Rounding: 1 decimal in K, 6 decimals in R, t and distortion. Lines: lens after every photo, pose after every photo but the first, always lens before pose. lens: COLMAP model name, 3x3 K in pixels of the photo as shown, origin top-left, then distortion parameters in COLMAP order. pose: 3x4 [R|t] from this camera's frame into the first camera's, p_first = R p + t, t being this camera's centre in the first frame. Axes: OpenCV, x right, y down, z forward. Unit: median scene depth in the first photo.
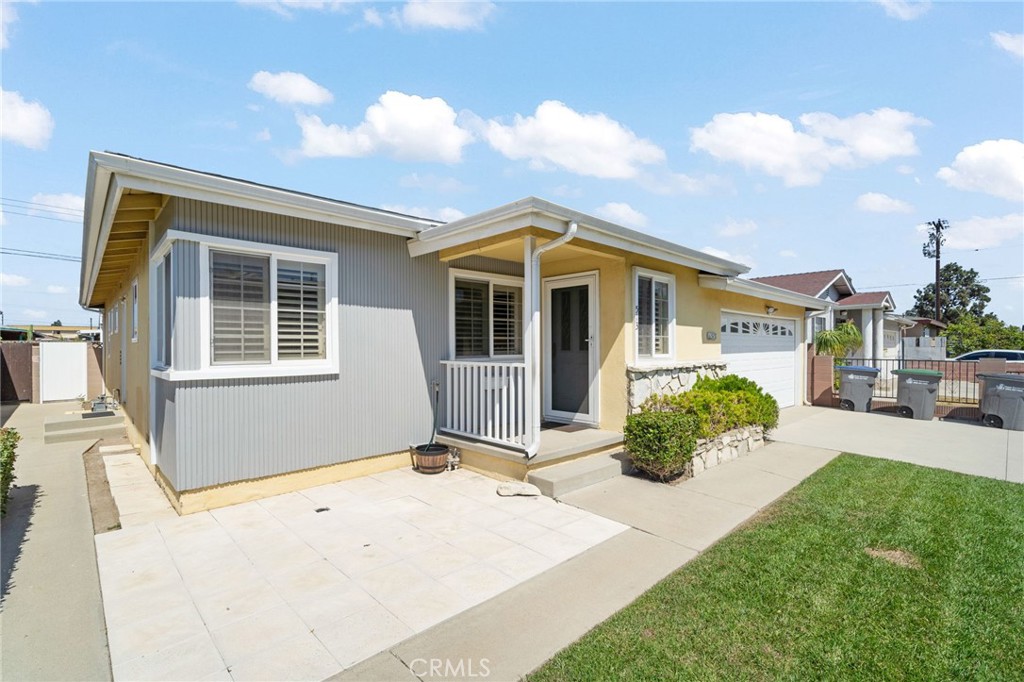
lens RADIAL K [[458.5, 0, 508.0], [0, 458.5, 345.6], [0, 0, 1]] dist [0.001298, -0.000051]
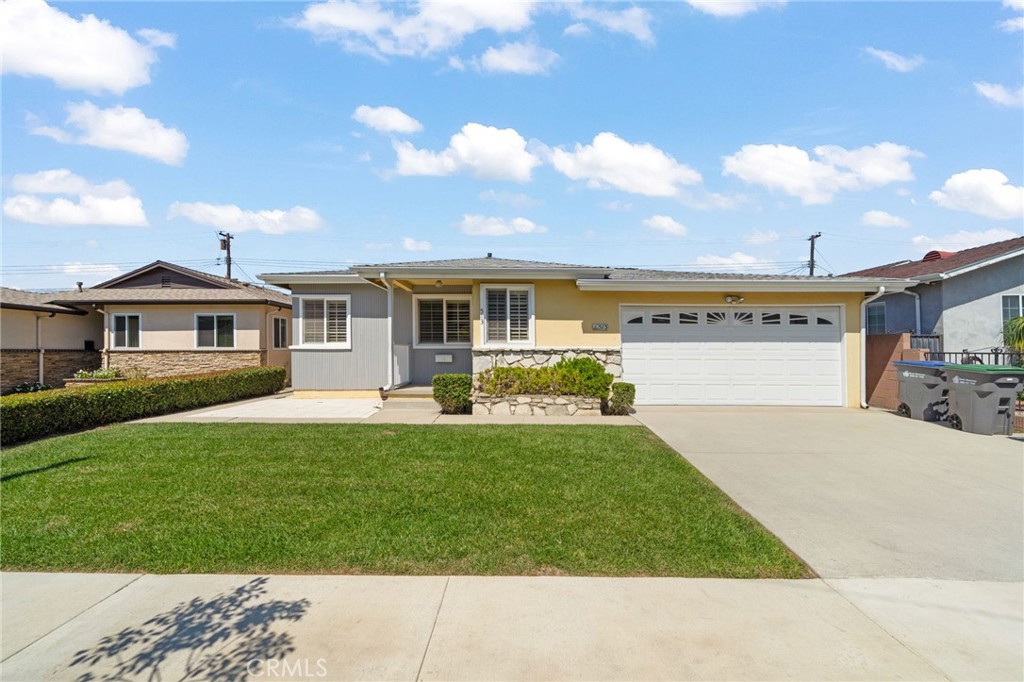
lens RADIAL K [[458.5, 0, 508.0], [0, 458.5, 345.6], [0, 0, 1]] dist [0.001298, -0.000051]
pose [[0.728091, -0.001314, -0.685479, 1.358864], [-0.002412, 0.999987, -0.004479, 0.041937], [0.685476, 0.004914, 0.728078, -0.070152]]
